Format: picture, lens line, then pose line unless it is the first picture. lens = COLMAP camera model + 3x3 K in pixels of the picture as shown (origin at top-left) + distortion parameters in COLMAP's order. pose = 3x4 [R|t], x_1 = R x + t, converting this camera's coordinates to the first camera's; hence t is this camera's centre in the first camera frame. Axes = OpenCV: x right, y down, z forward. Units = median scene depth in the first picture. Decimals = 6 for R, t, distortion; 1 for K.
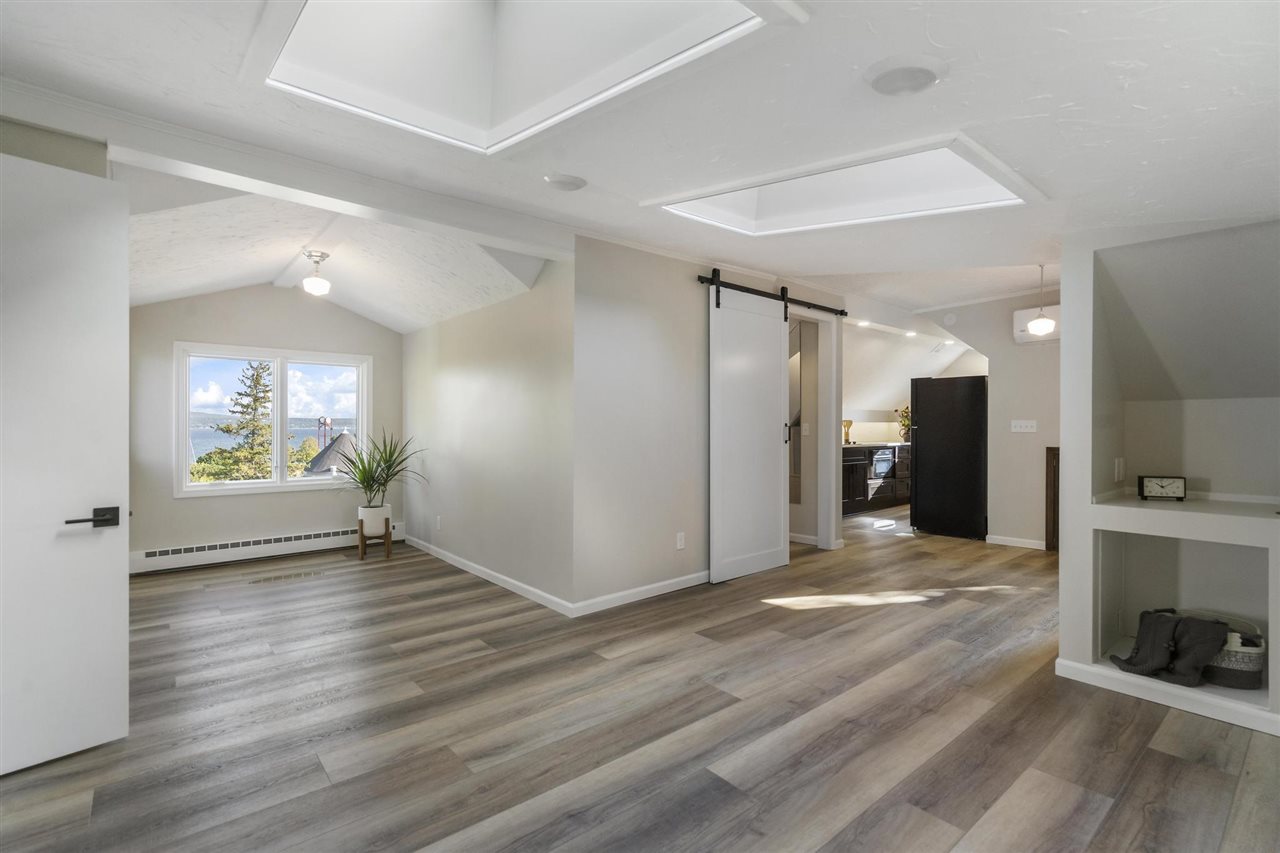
lens RADIAL K [[588.5, 0, 635.4], [0, 588.5, 427.4], [0, 0, 1]] dist [-0.002951, 0.000684]
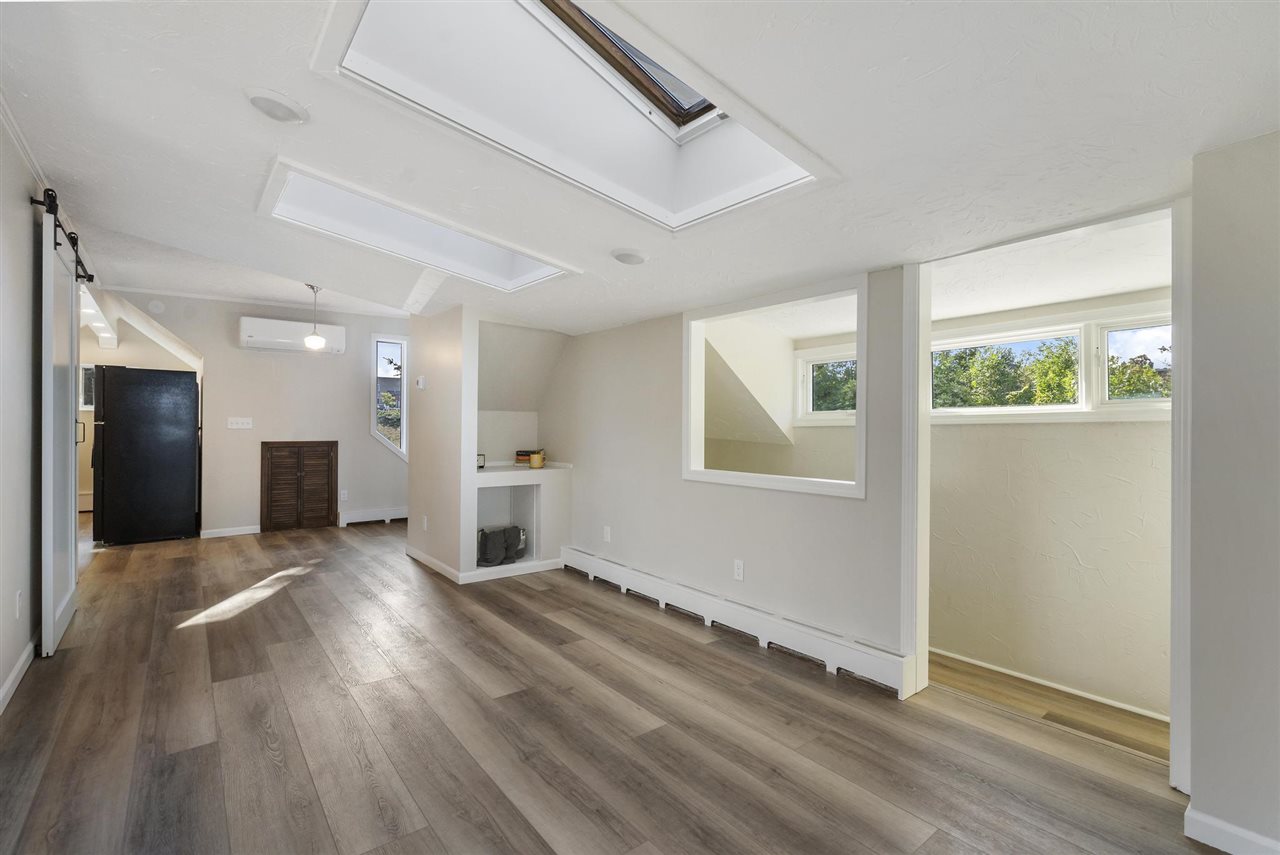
lens RADIAL K [[588.5, 0, 642.8], [0, 588.5, 427.8], [0, 0, 1]] dist [-0.002951, 0.000684]
pose [[0.002523, -0.001925, 0.999995, -1.003518], [-0.010436, 0.999944, 0.001951, -0.007942], [-0.999942, -0.010441, 0.002503, 0.599011]]
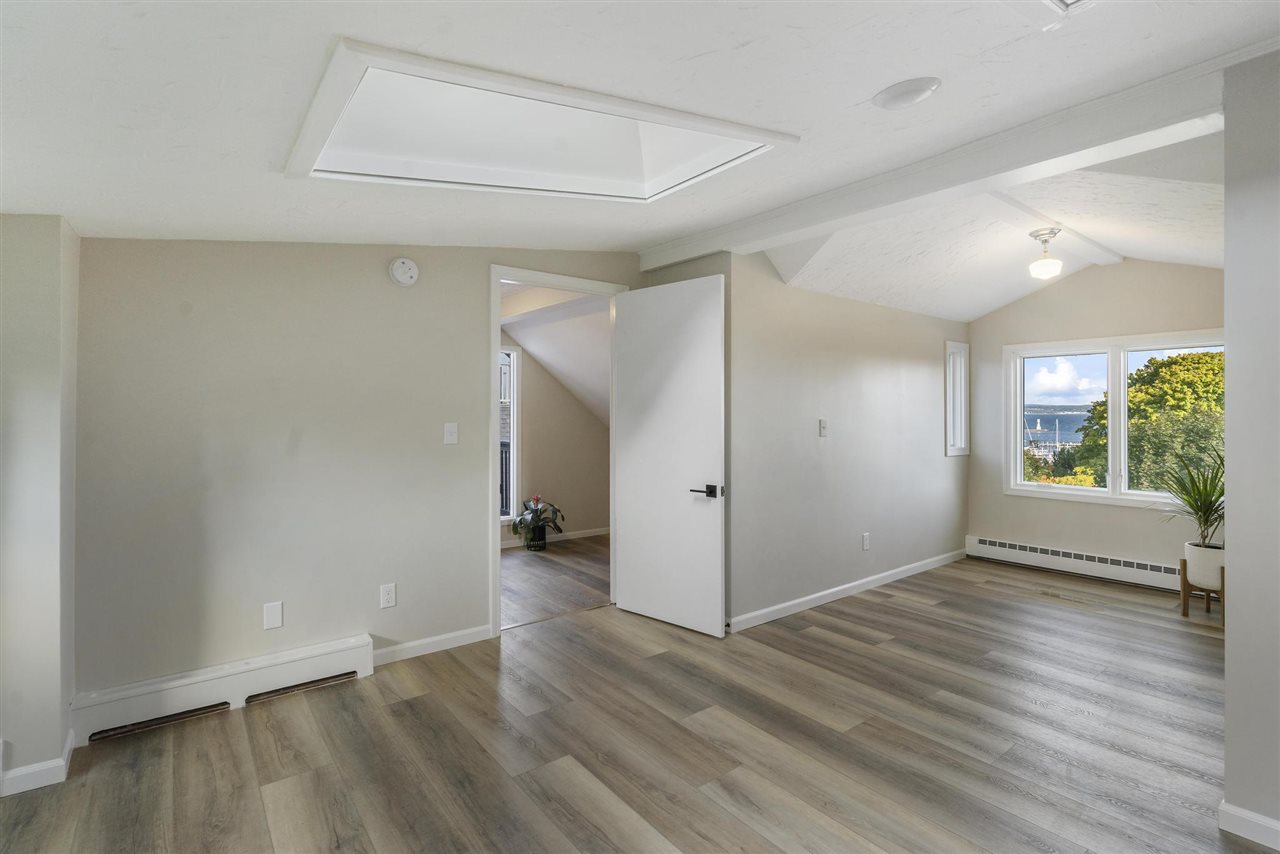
lens RADIAL K [[588.5, 0, 631.6], [0, 588.5, 416.7], [0, 0, 1]] dist [-0.002951, 0.000684]
pose [[-0.032977, 0.002616, -0.999453, 0.648951], [-0.000261, 0.999997, 0.002627, -0.048068], [0.999456, 0.000348, -0.032976, 0.804945]]
